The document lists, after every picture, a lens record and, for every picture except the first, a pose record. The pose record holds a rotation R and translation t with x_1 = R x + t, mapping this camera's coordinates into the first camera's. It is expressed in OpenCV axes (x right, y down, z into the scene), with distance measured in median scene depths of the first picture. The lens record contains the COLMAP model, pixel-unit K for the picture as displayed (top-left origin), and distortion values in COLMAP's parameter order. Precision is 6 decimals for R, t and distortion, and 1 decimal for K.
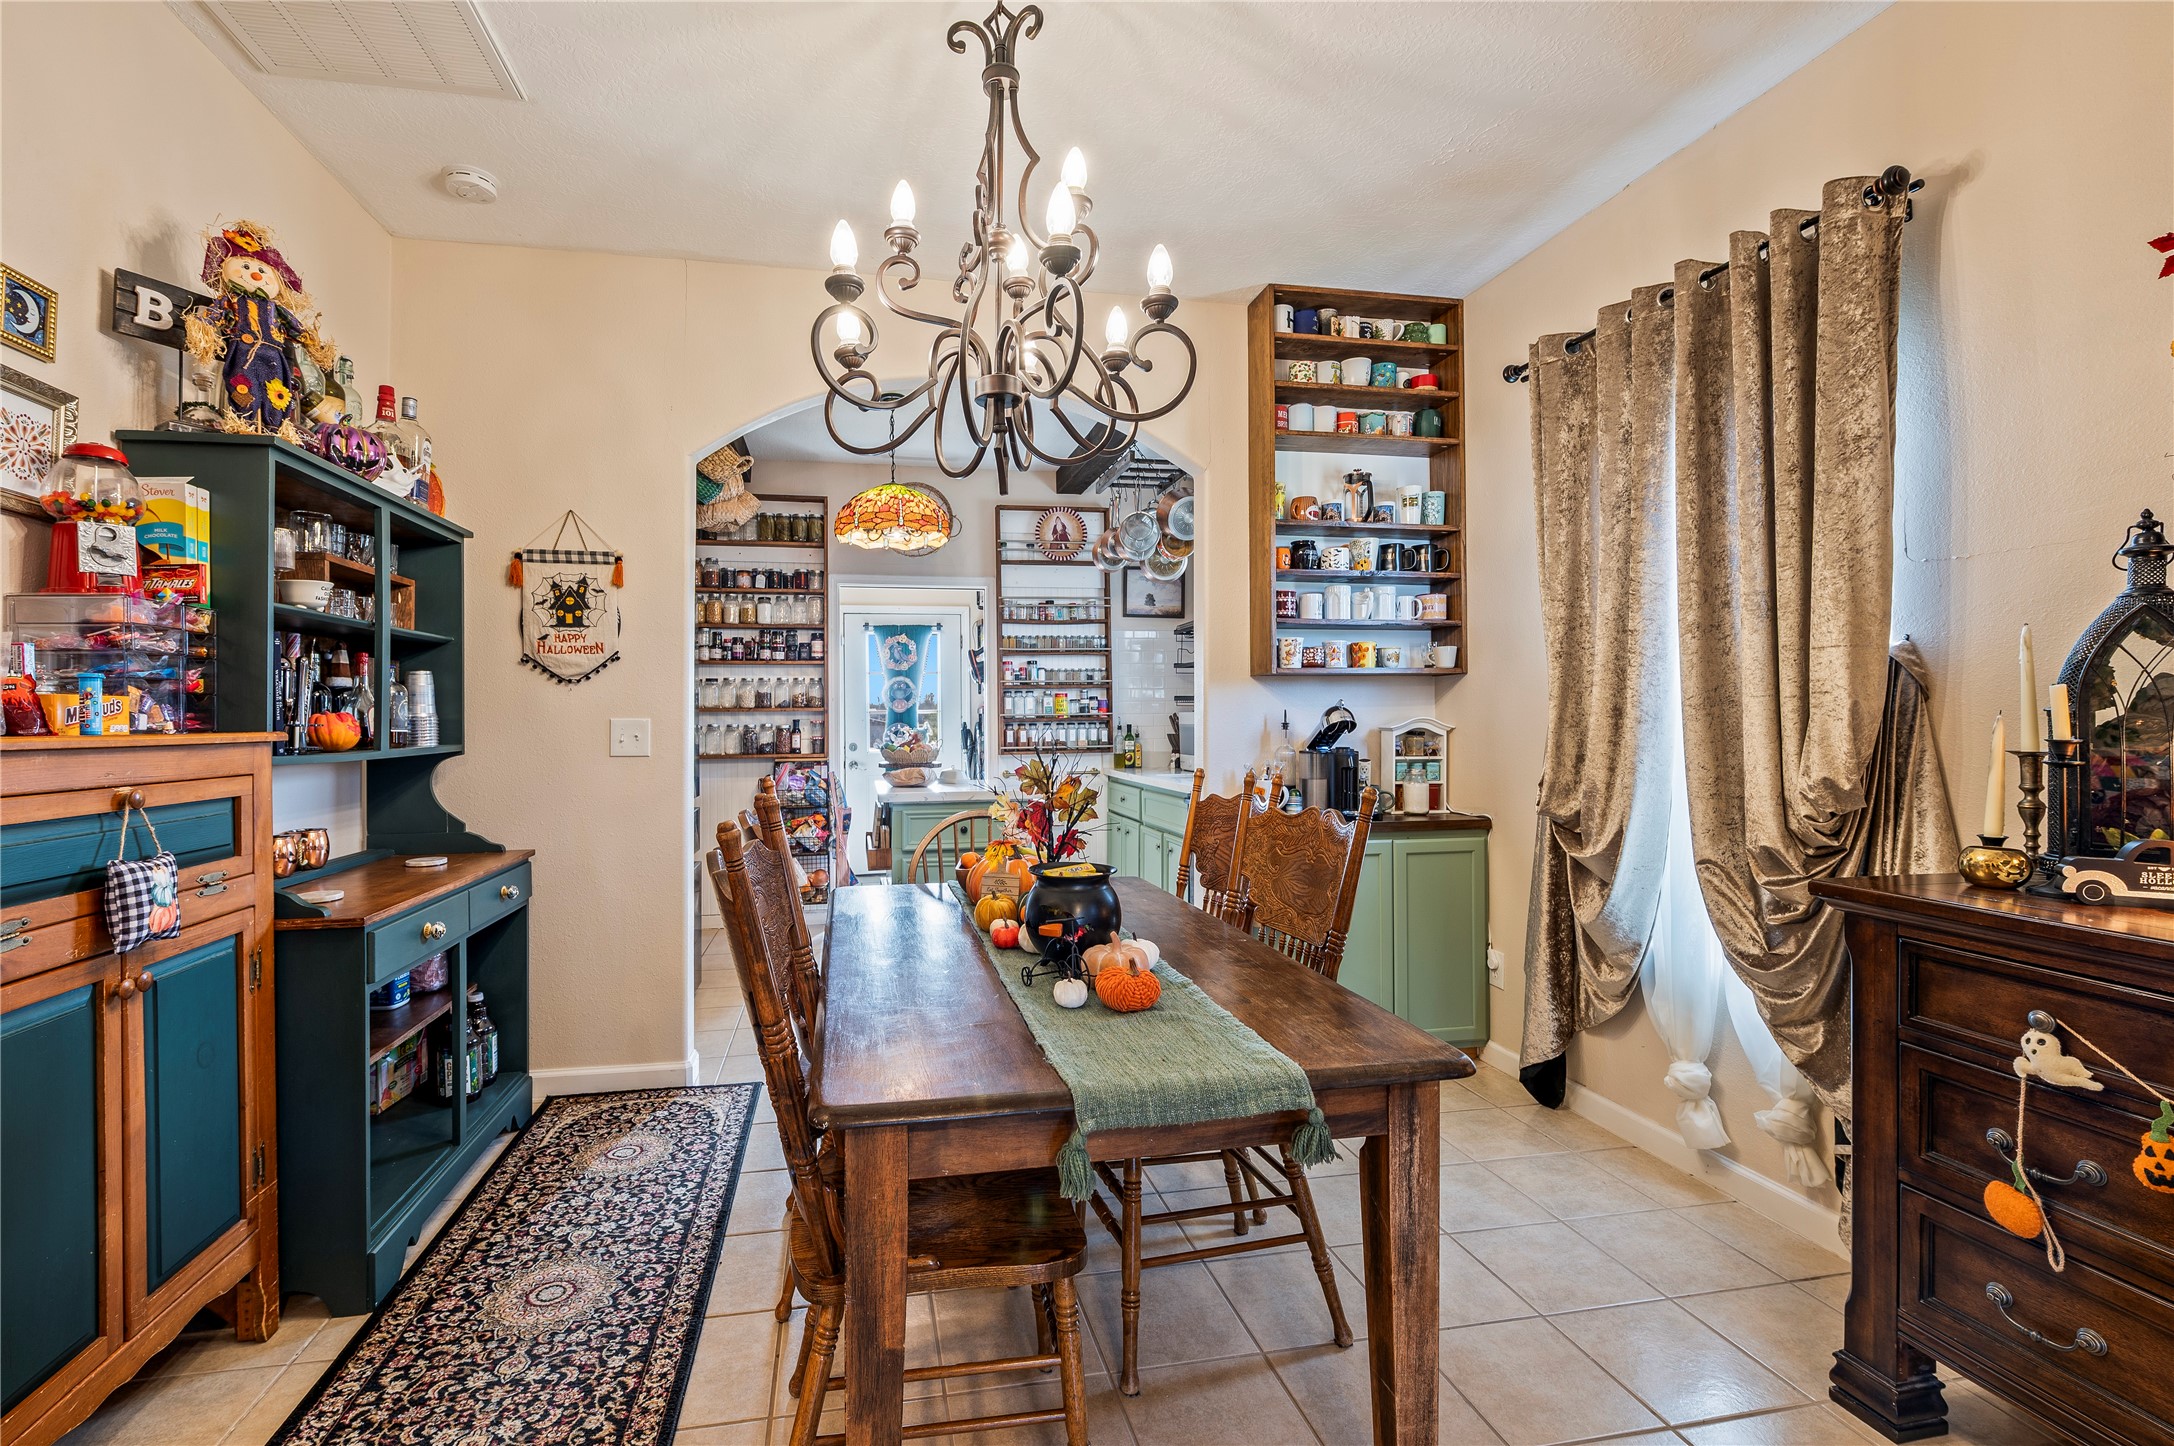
lens RADIAL K [[908.9, 0, 1017.0], [0, 908.9, 711.8], [0, 0, 1]] dist [-0.002518, -0.002886]
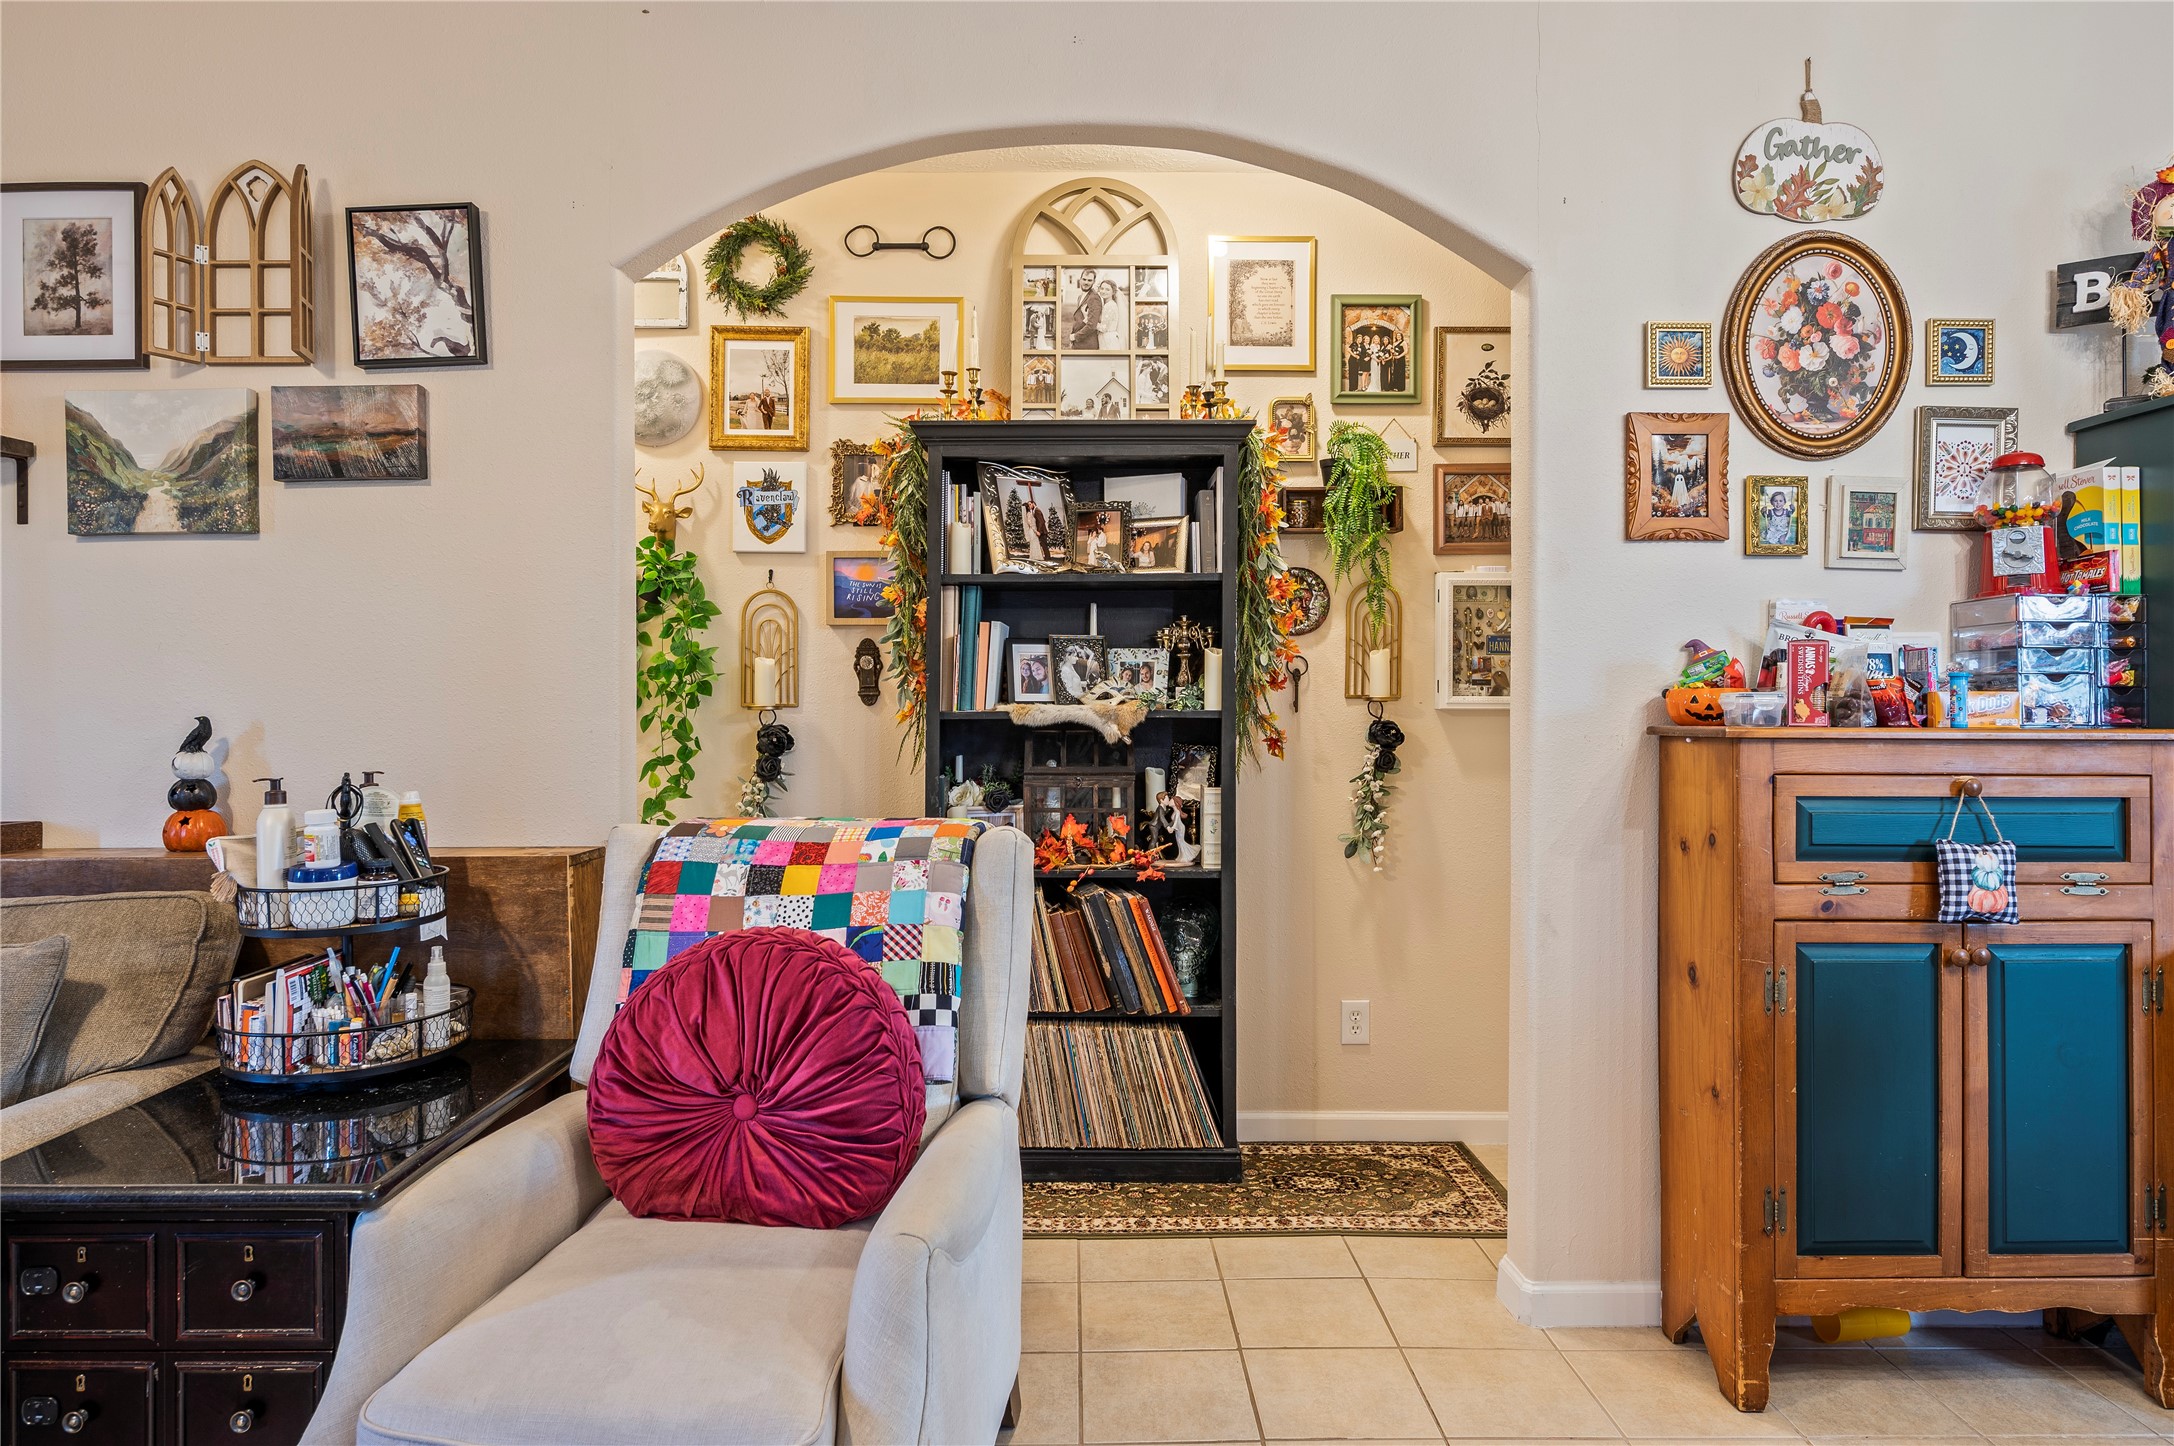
lens RADIAL K [[1322.6, 0, 1083.2], [0, 1322.6, 706.9], [0, 0, 1]] dist [-0.006425, -0.001886]
pose [[-0.167312, 0.009878, -0.985854, 0.219918], [0.006073, 0.999941, 0.008989, -0.006186], [0.985885, -0.004483, -0.167362, 0.058645]]
